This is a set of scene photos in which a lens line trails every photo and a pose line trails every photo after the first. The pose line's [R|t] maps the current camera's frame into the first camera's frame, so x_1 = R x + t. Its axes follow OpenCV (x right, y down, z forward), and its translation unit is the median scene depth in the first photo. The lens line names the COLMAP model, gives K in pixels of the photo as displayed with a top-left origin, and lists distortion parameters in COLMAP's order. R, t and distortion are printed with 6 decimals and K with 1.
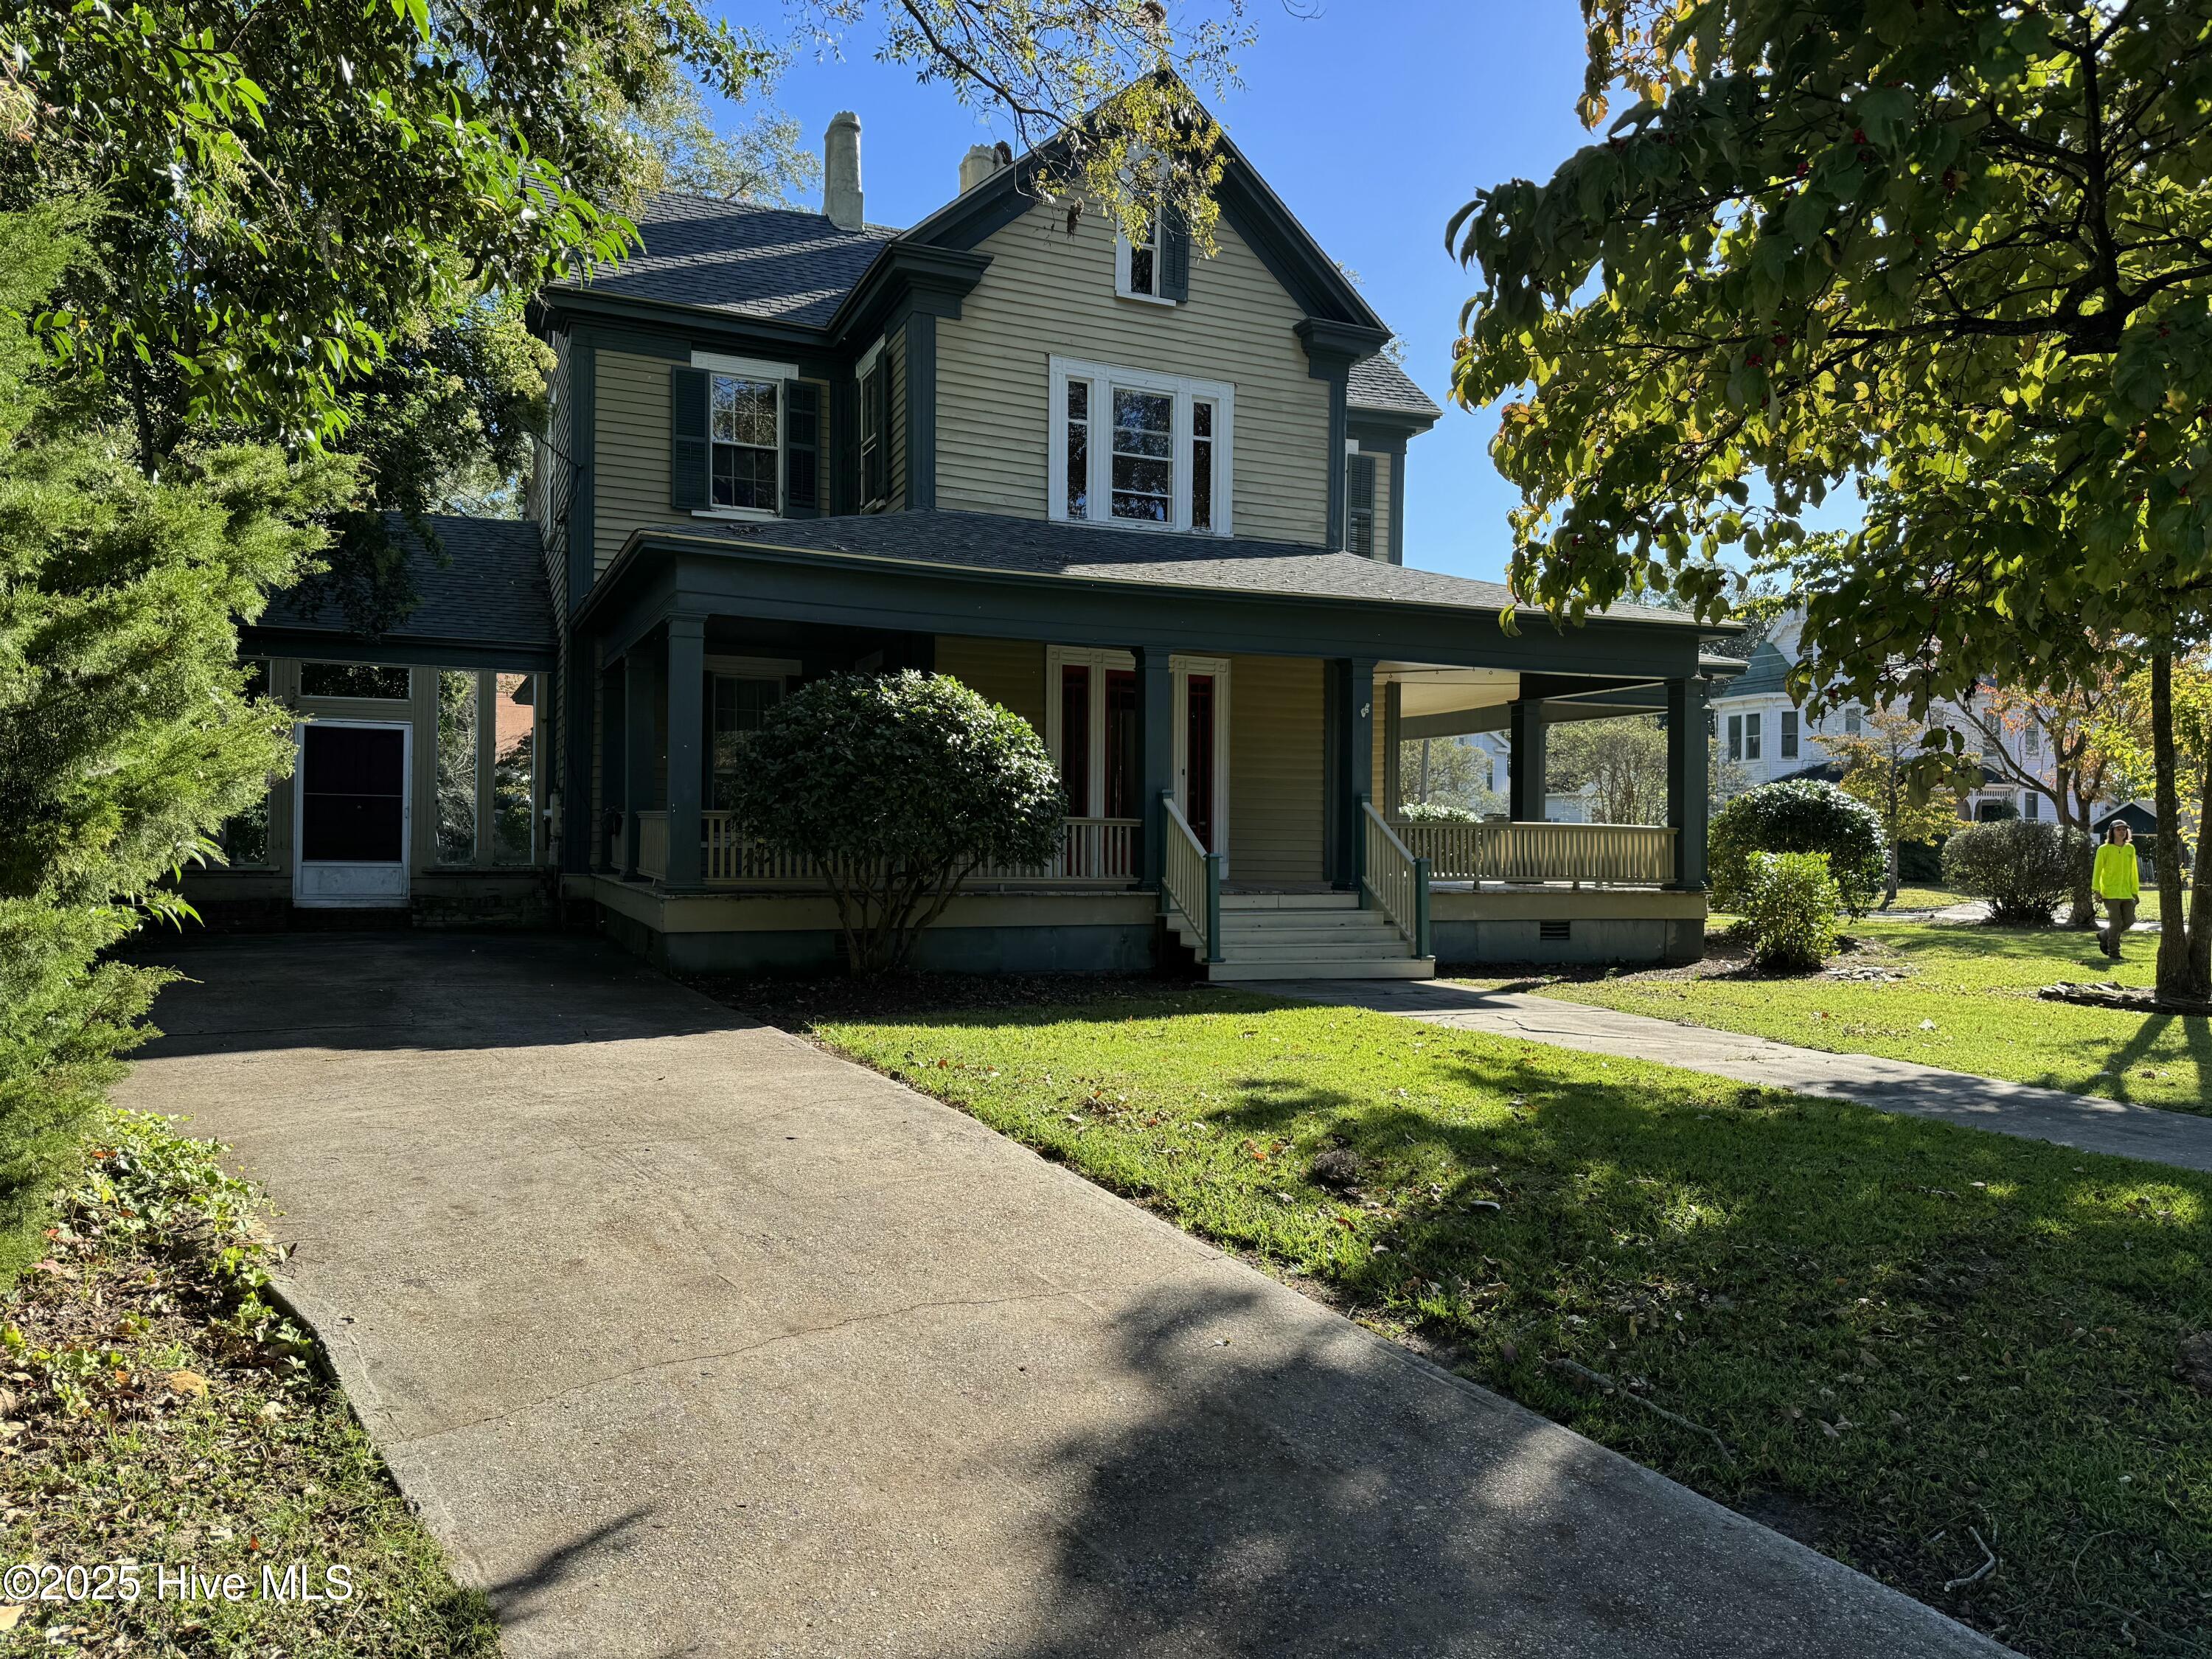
lens RADIAL K [[1550.9, 0, 1103.1], [0, 1550.9, 841.0], [0, 0, 1]] dist [0.093670, -0.000144]
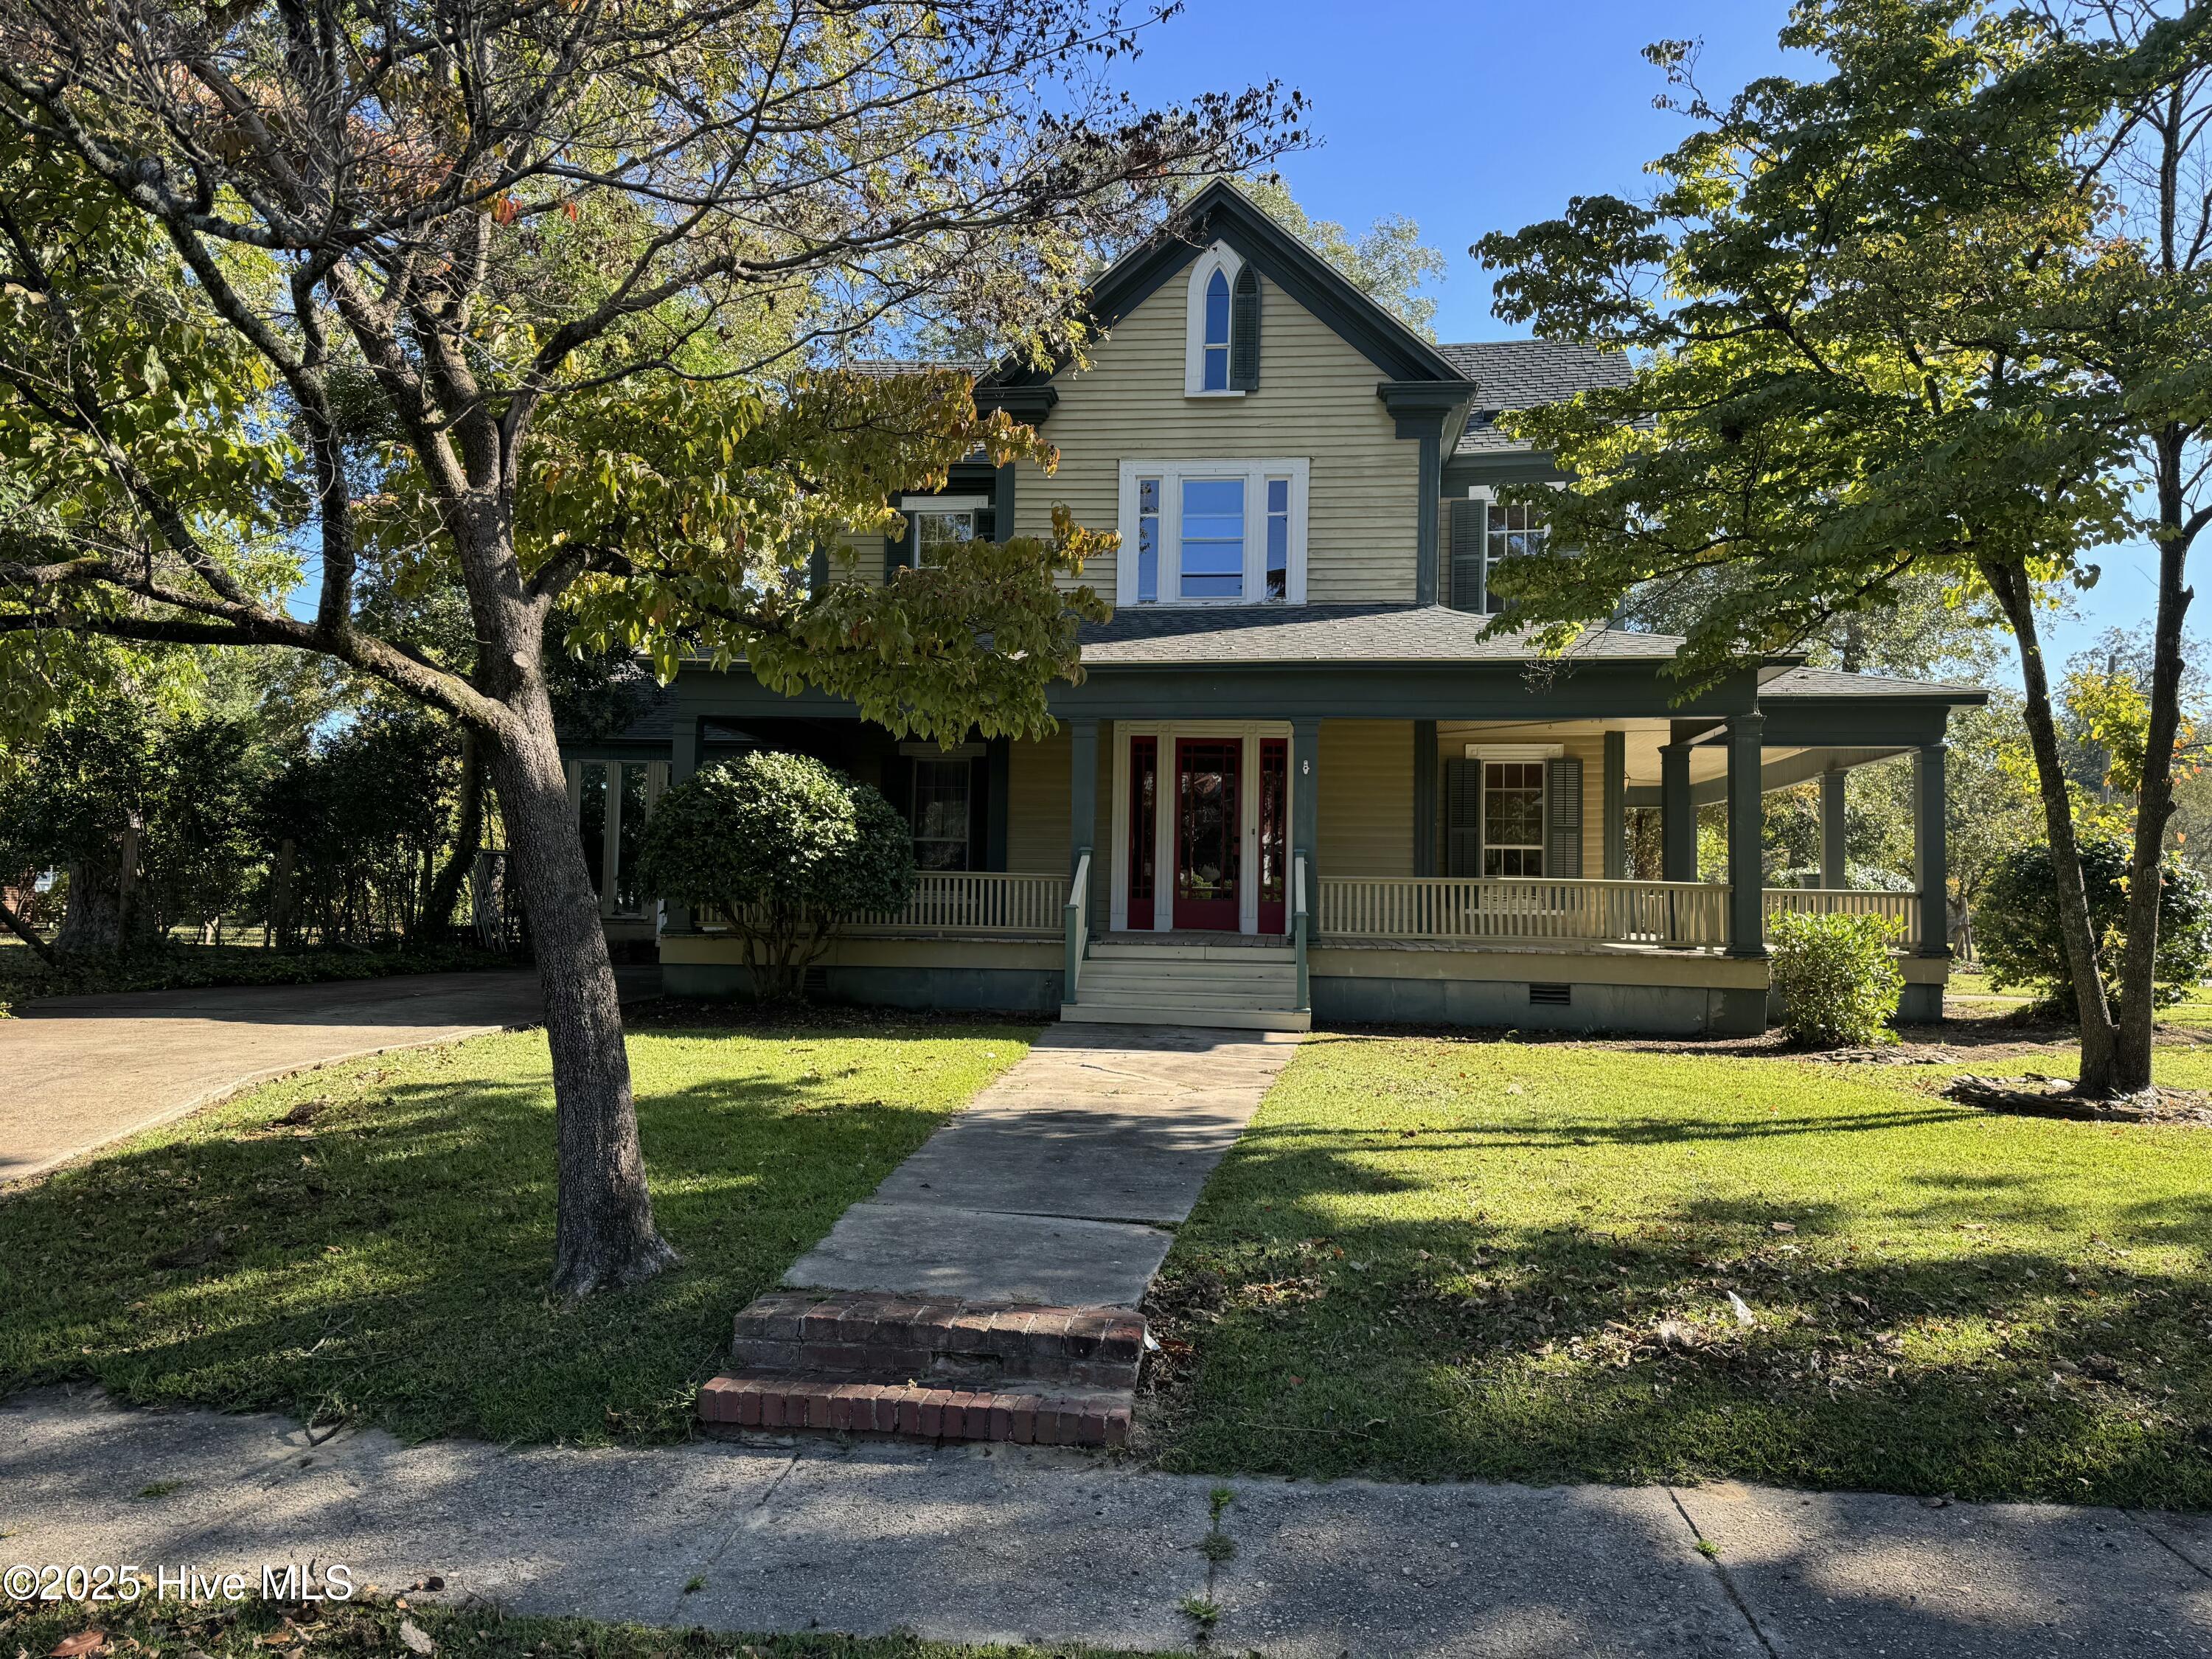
lens RADIAL K [[1550.9, 0, 1103.8], [0, 1550.9, 847.1], [0, 0, 1]] dist [0.093670, -0.000144]
pose [[0.847162, -0.010936, -0.531222, 0.522493], [-0.008328, 0.999392, -0.033855, 0.002792], [0.531269, 0.033104, 0.846556, 0.057474]]
